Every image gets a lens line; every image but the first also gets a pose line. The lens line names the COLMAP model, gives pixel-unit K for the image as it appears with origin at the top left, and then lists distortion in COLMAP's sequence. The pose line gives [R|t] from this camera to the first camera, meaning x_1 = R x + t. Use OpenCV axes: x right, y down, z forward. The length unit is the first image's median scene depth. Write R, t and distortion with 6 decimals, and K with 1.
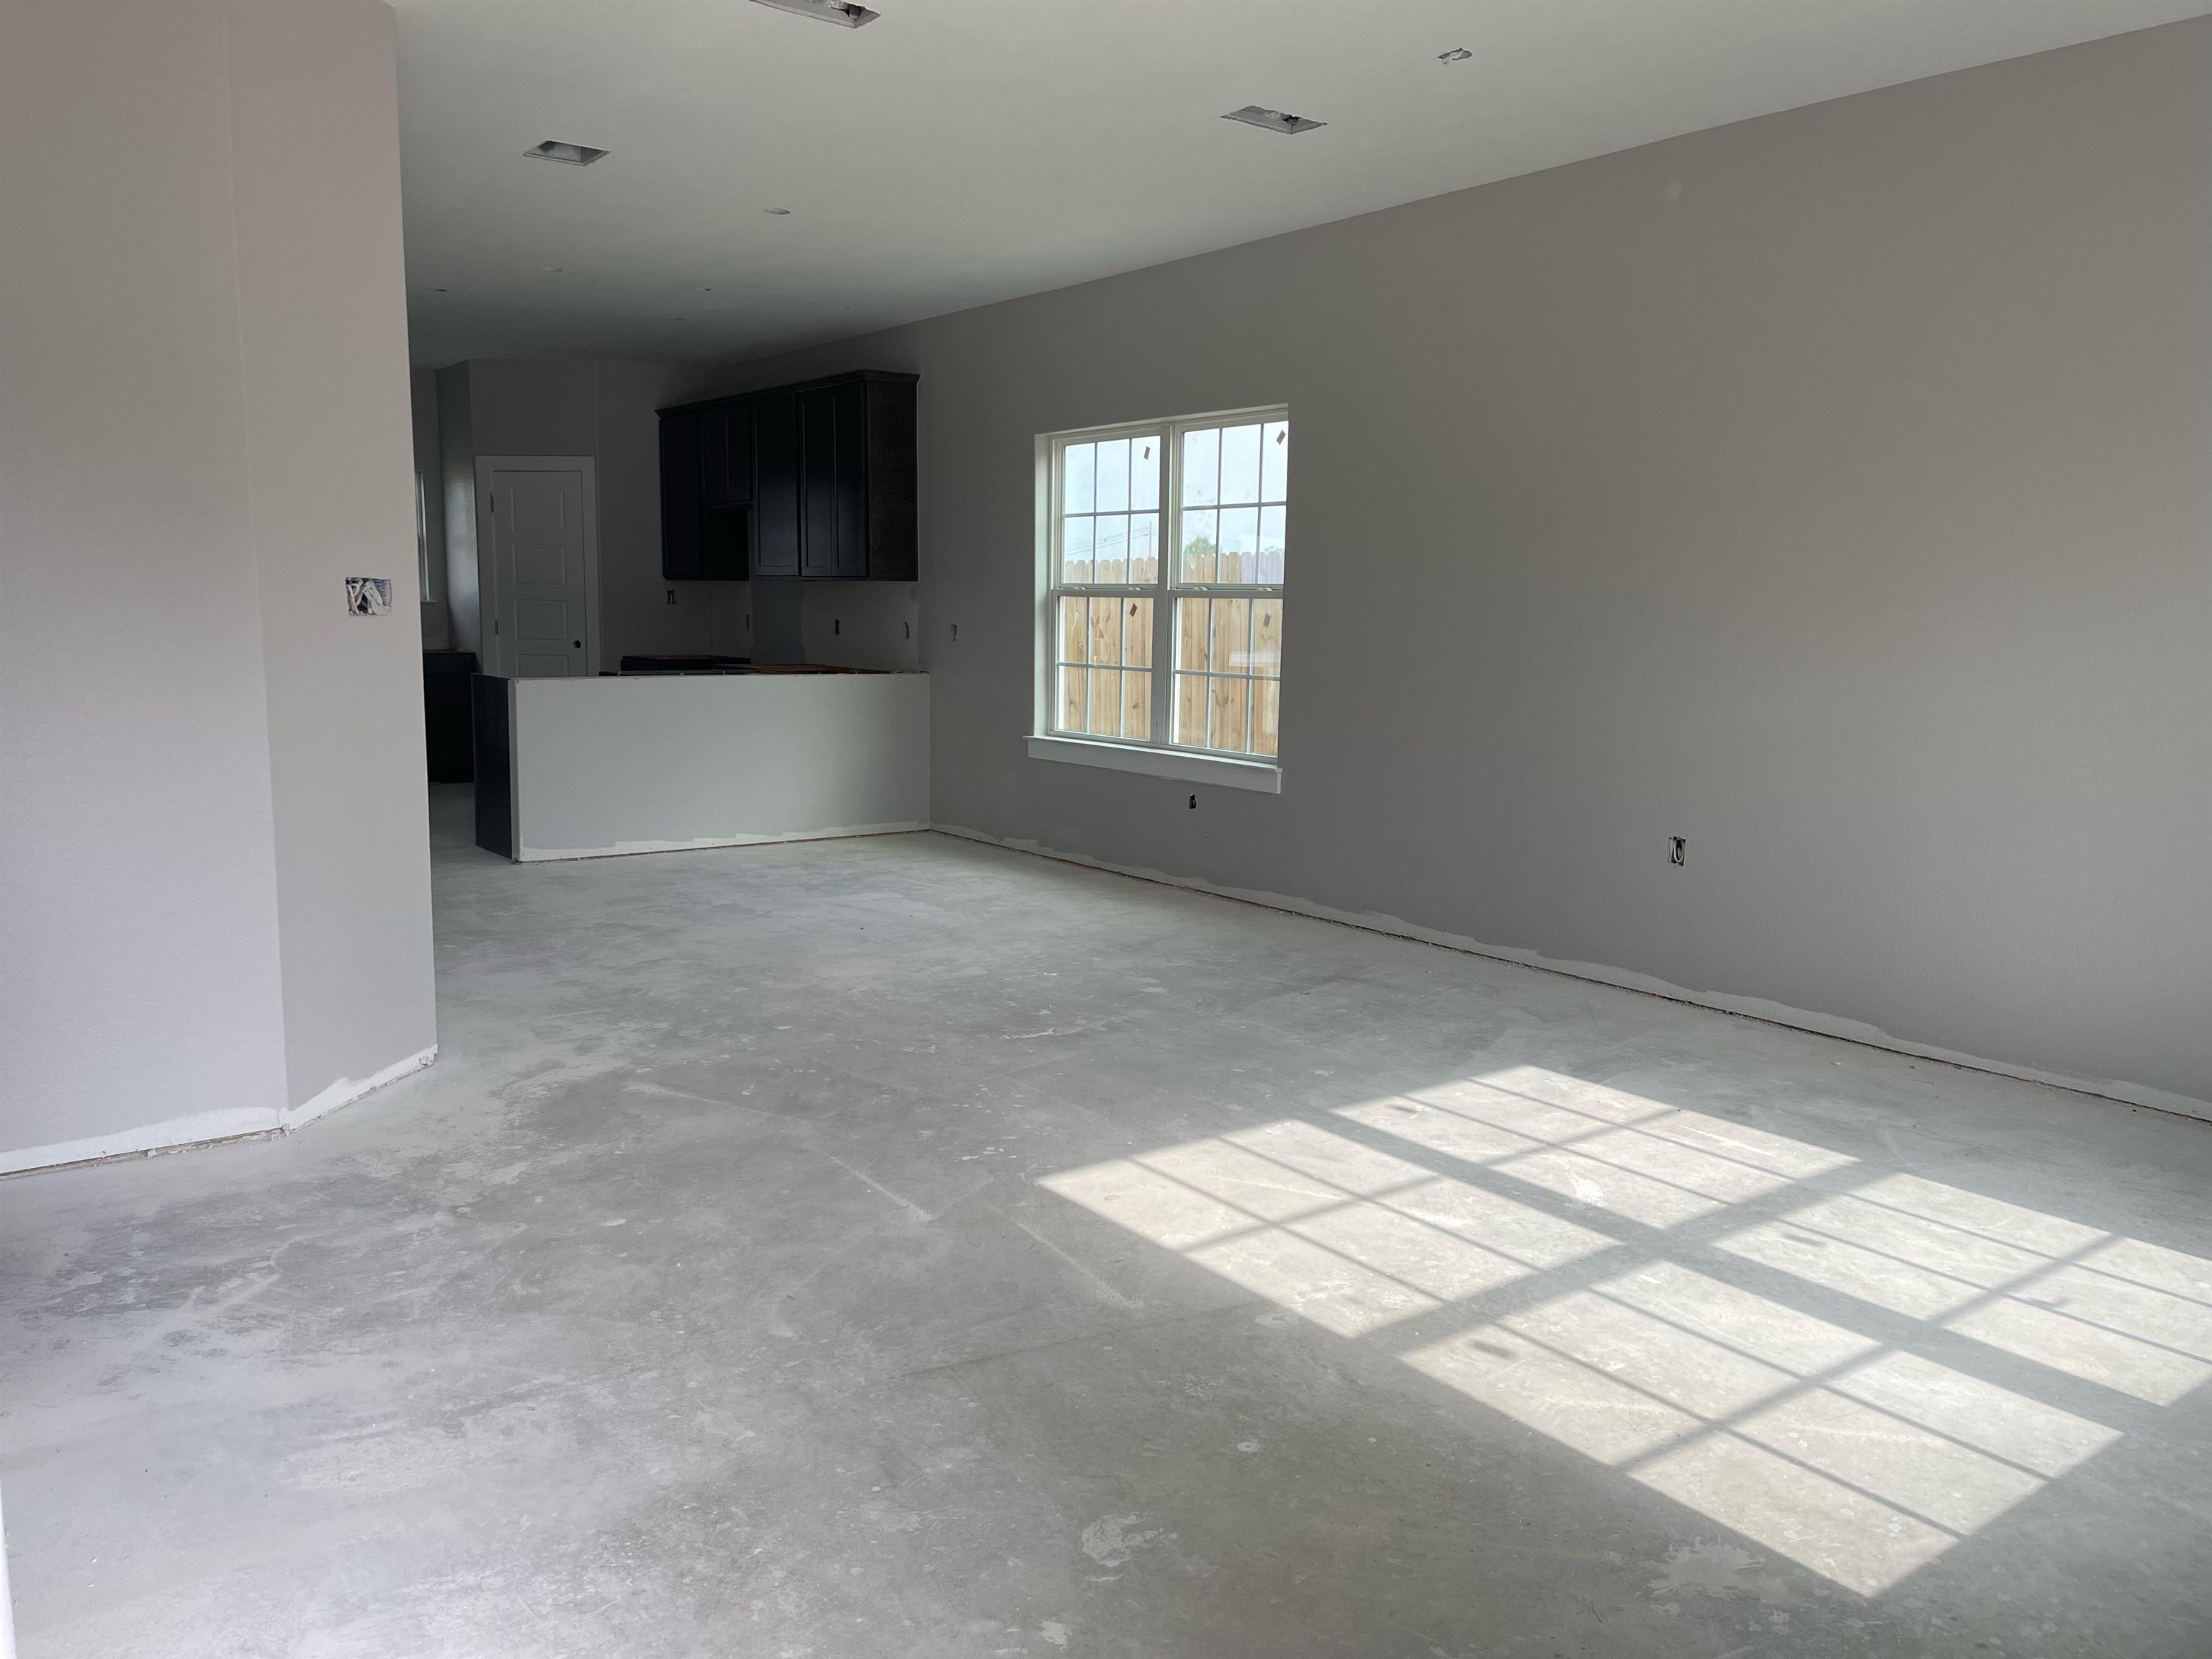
lens RADIAL K [[1678.5, 0, 1106.0], [0, 1678.5, 829.5], [0, 0, 1]] dist [0.065869, -0.095851]
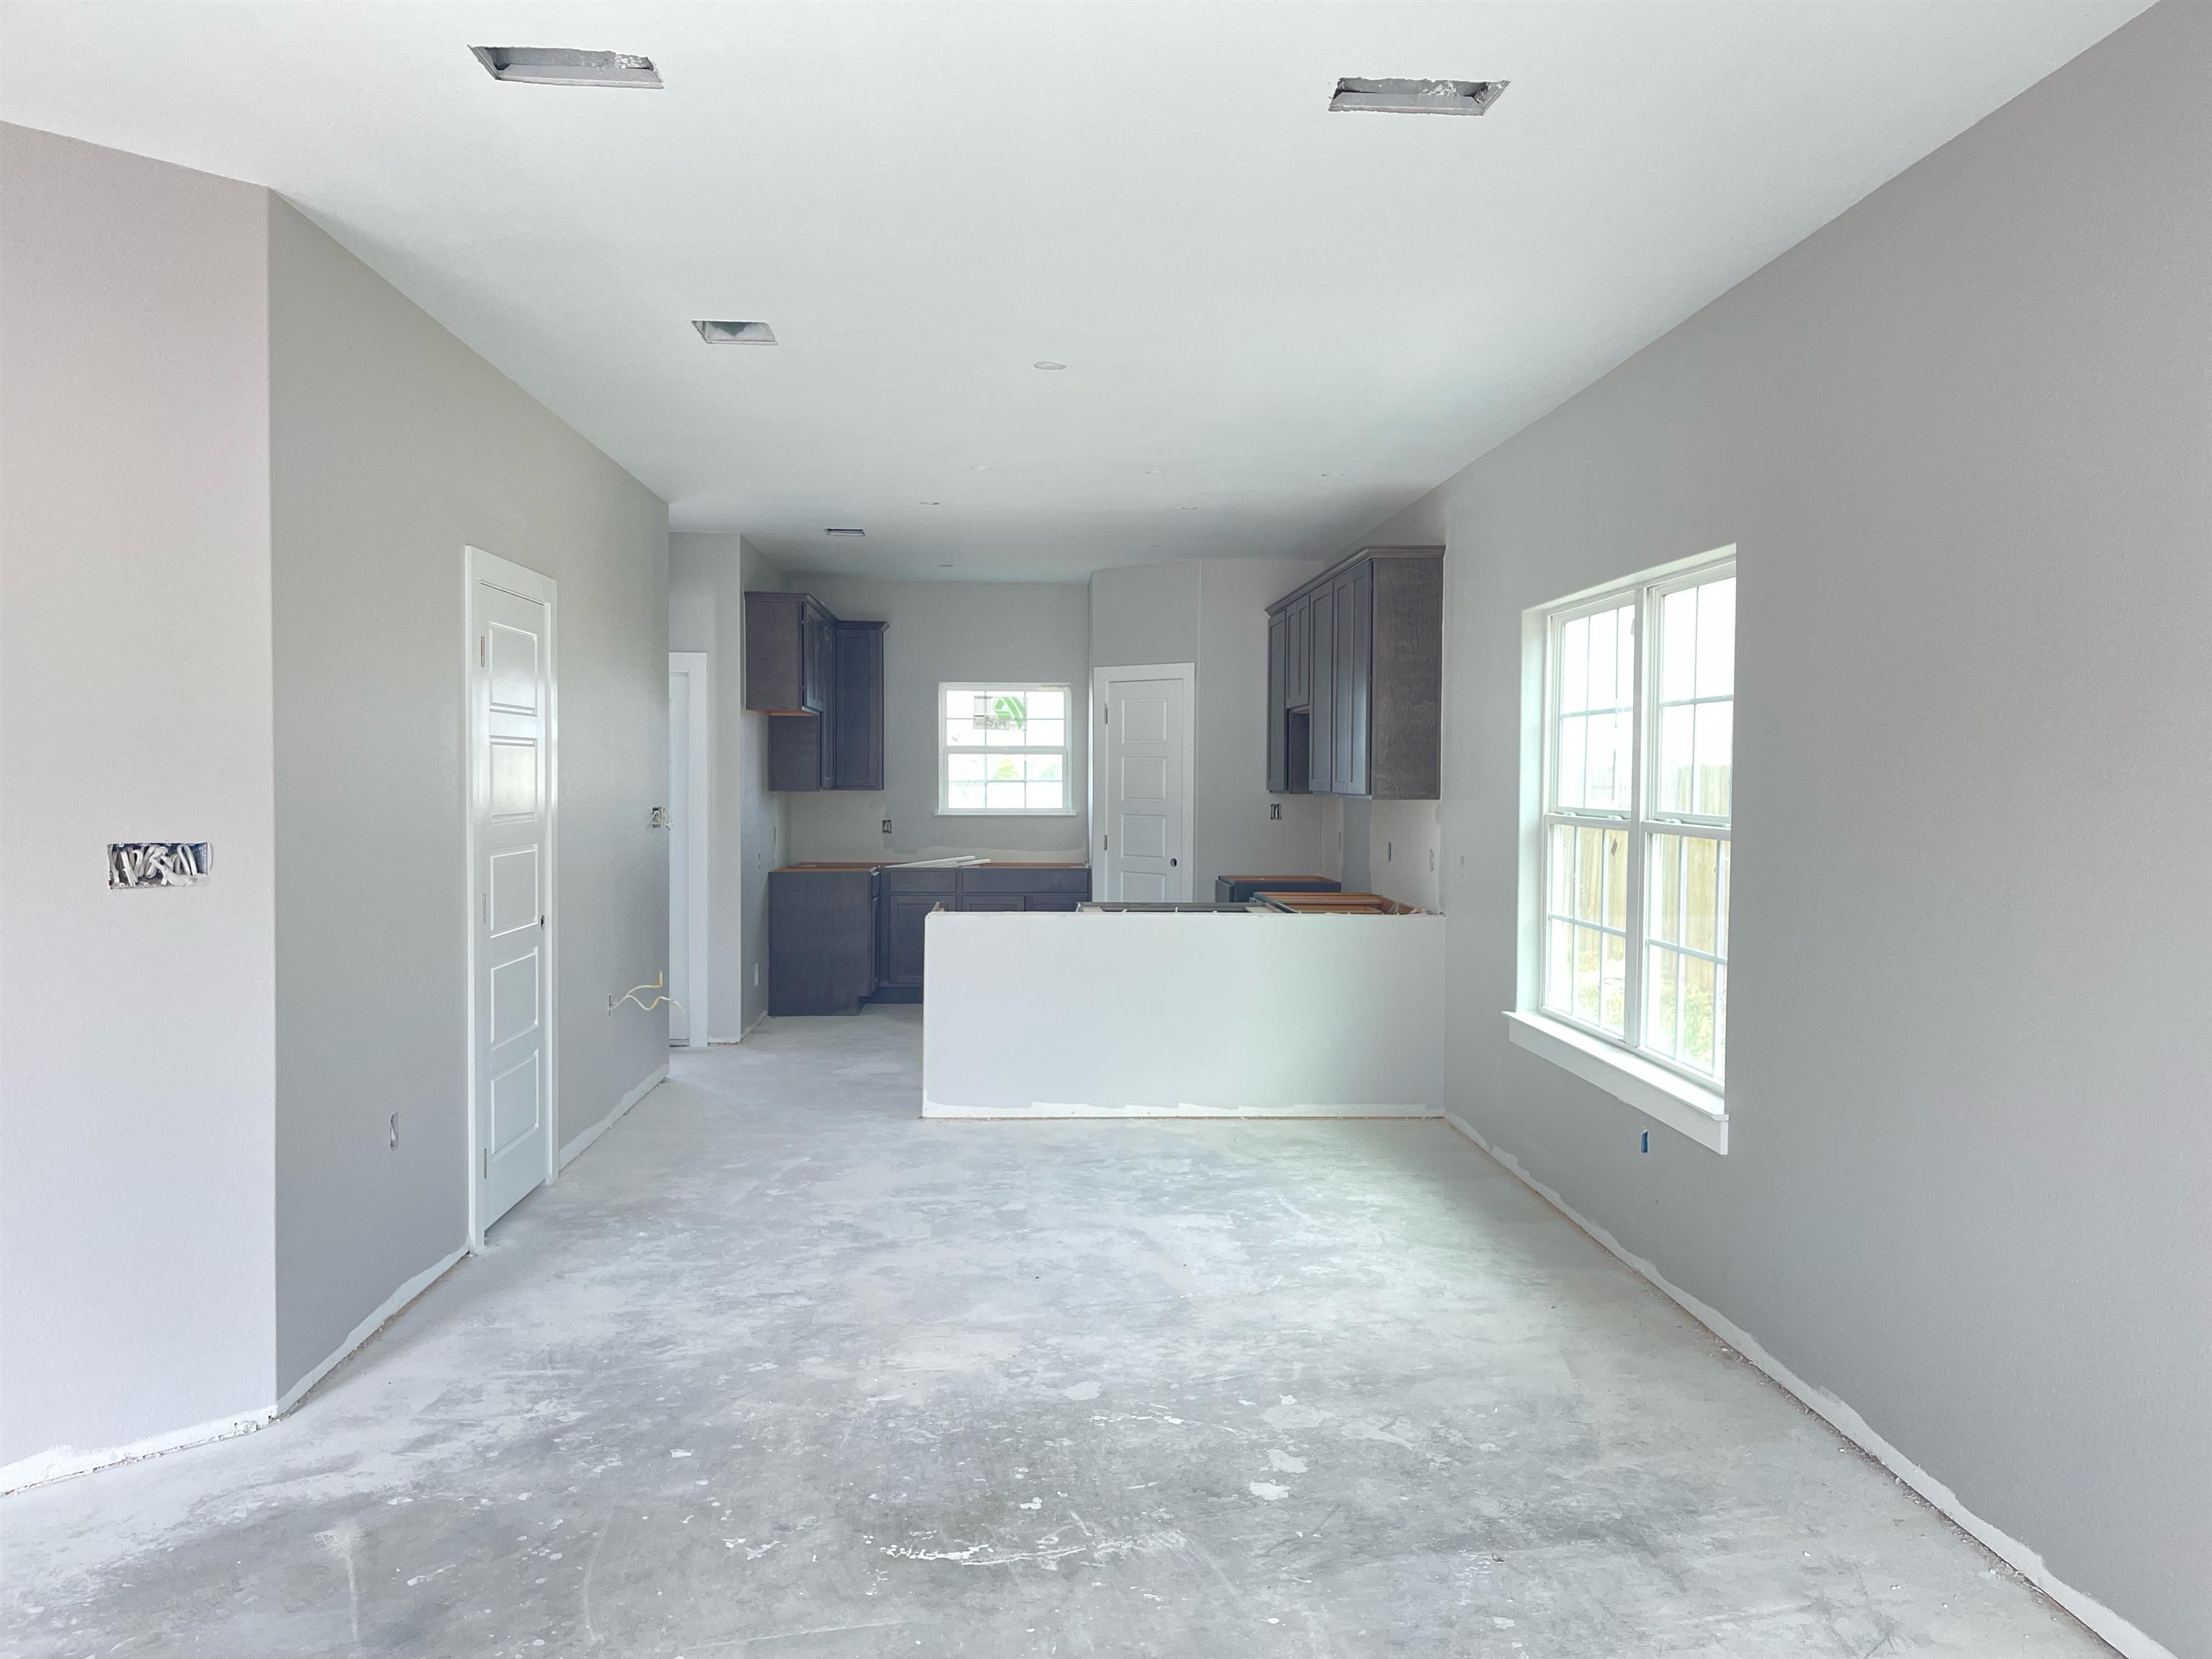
lens RADIAL K [[1678.5, 0, 1106.0], [0, 1678.5, 829.5], [0, 0, 1]] dist [0.065869, -0.095851]
pose [[0.833785, 0.010258, -0.551994, 0.233417], [-0.070808, 0.993557, -0.088492, -0.062856], [0.547530, 0.112869, 0.829139, 0.310482]]
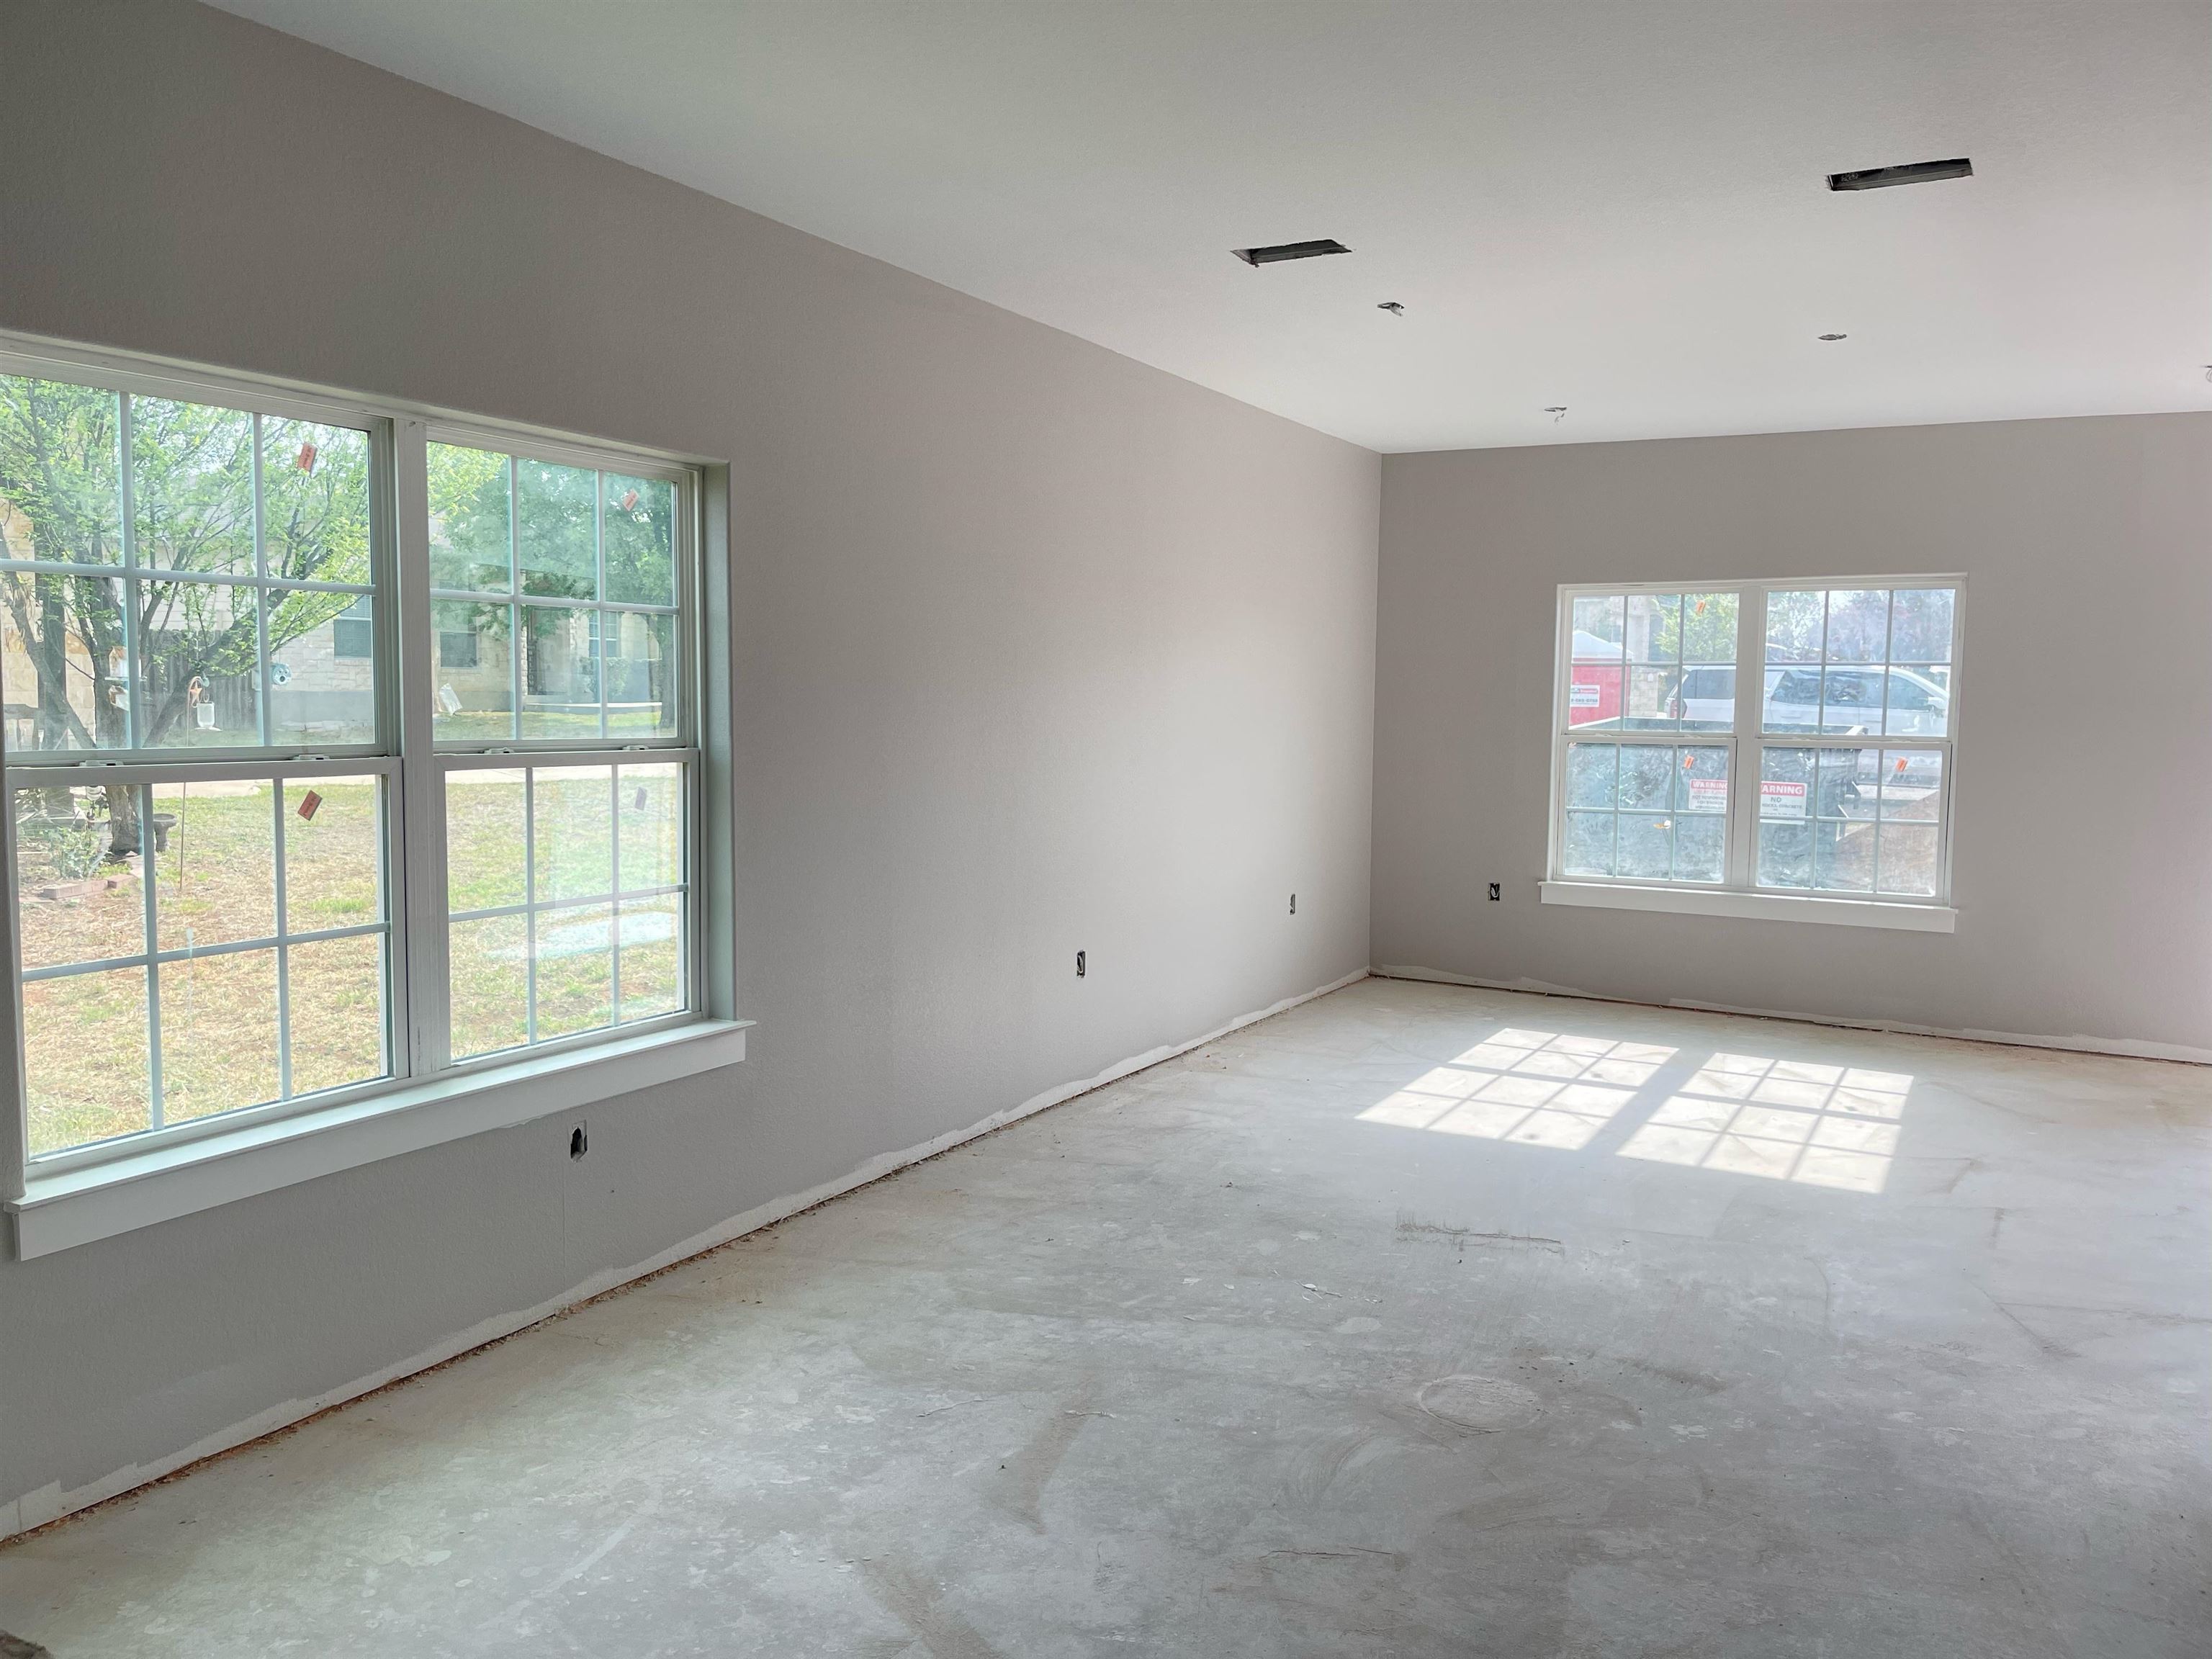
lens RADIAL K [[1678.5, 0, 1106.0], [0, 1678.5, 829.5], [0, 0, 1]] dist [0.065869, -0.095851]
pose [[-0.416515, -0.087233, 0.904934, -0.486908], [0.111911, 0.982896, 0.146258, -0.170313], [-0.902214, 0.162191, -0.399629, 1.017645]]
